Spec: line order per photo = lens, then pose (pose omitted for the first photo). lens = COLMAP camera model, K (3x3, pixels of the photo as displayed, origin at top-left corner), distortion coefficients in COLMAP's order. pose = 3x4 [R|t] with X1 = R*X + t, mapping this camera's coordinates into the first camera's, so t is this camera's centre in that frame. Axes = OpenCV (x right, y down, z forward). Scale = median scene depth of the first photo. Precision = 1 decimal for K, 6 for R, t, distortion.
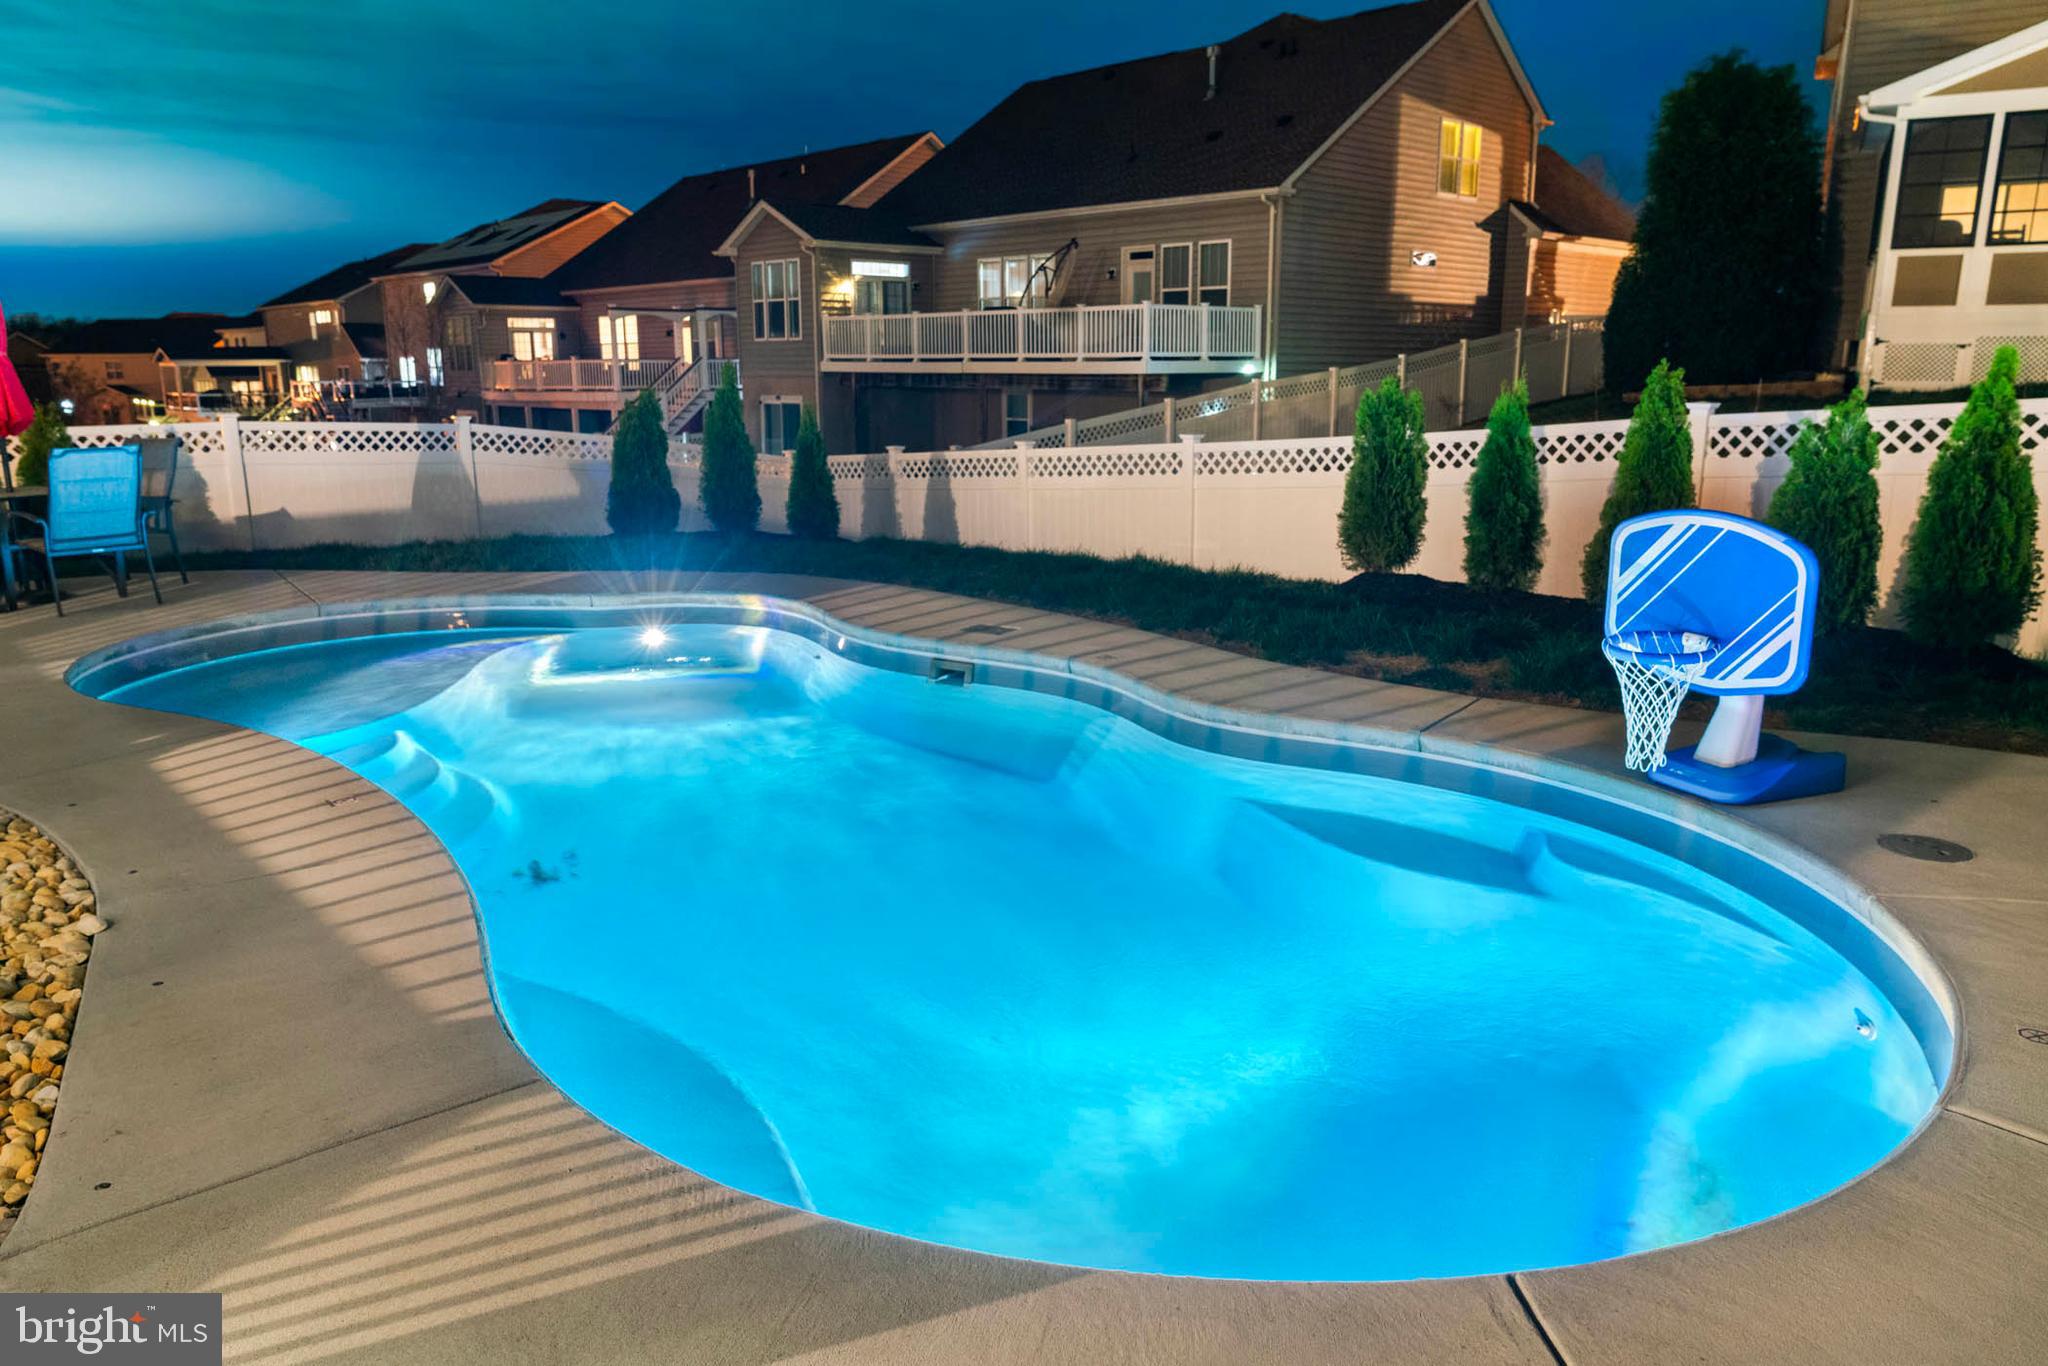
lens RADIAL K [[1425.7, 0, 1024.0], [0, 1425.7, 683.0], [0, 0, 1]] dist [-0.008688, 0.002223]
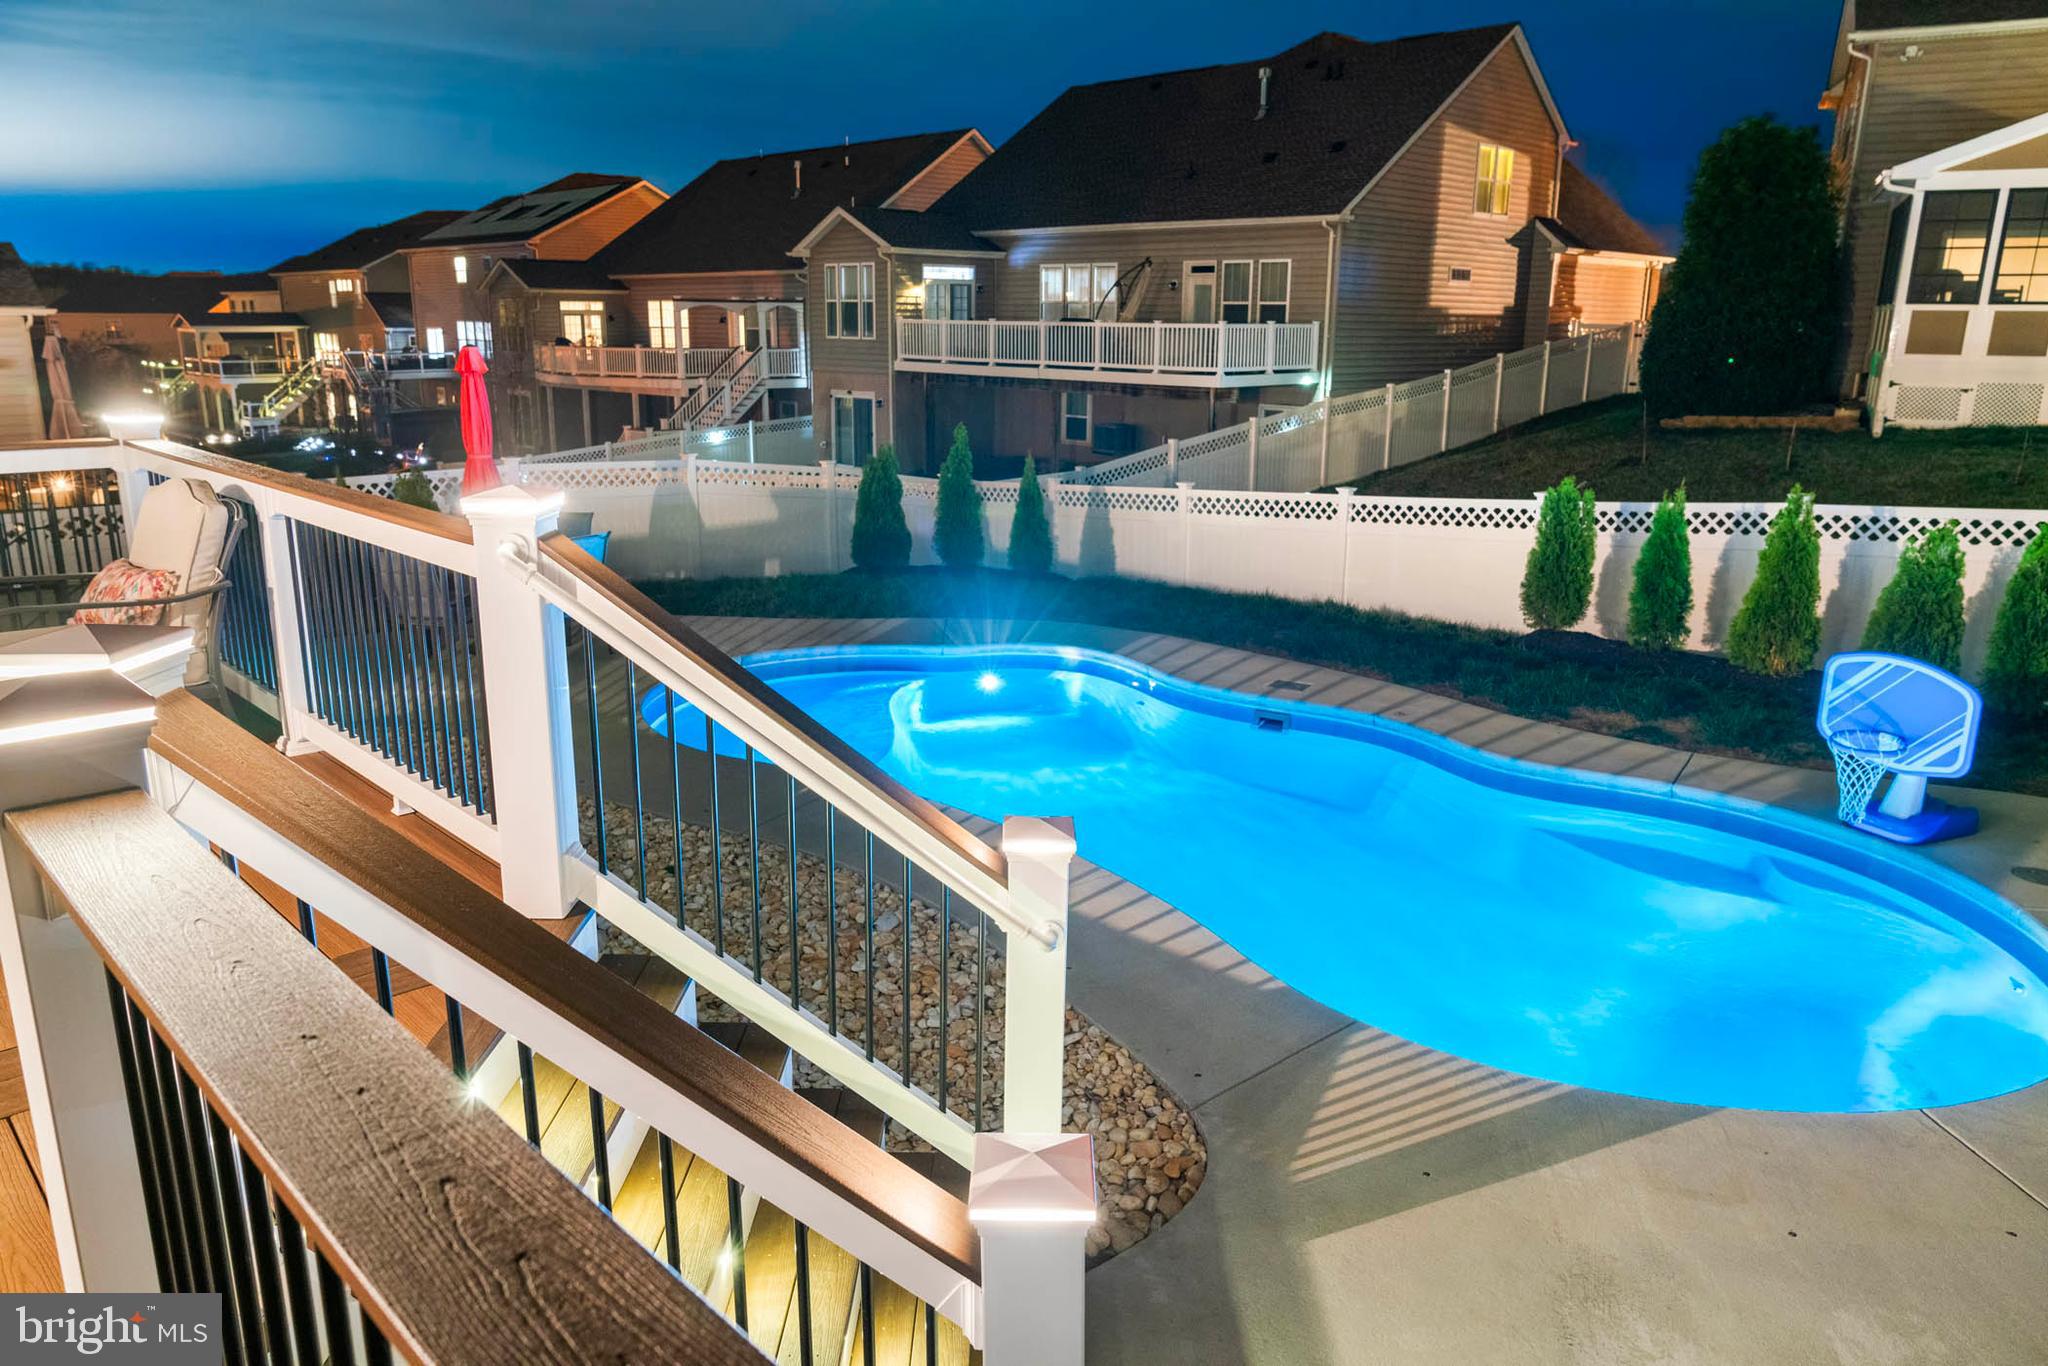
lens RADIAL K [[1425.7, 0, 1024.0], [0, 1425.7, 683.0], [0, 0, 1]] dist [-0.008688, 0.002223]
pose [[0.999570, 0.005153, 0.028864, -0.090893], [-0.006080, 0.999466, 0.032106, -0.023769], [-0.028683, -0.032267, 0.999068, -0.090783]]
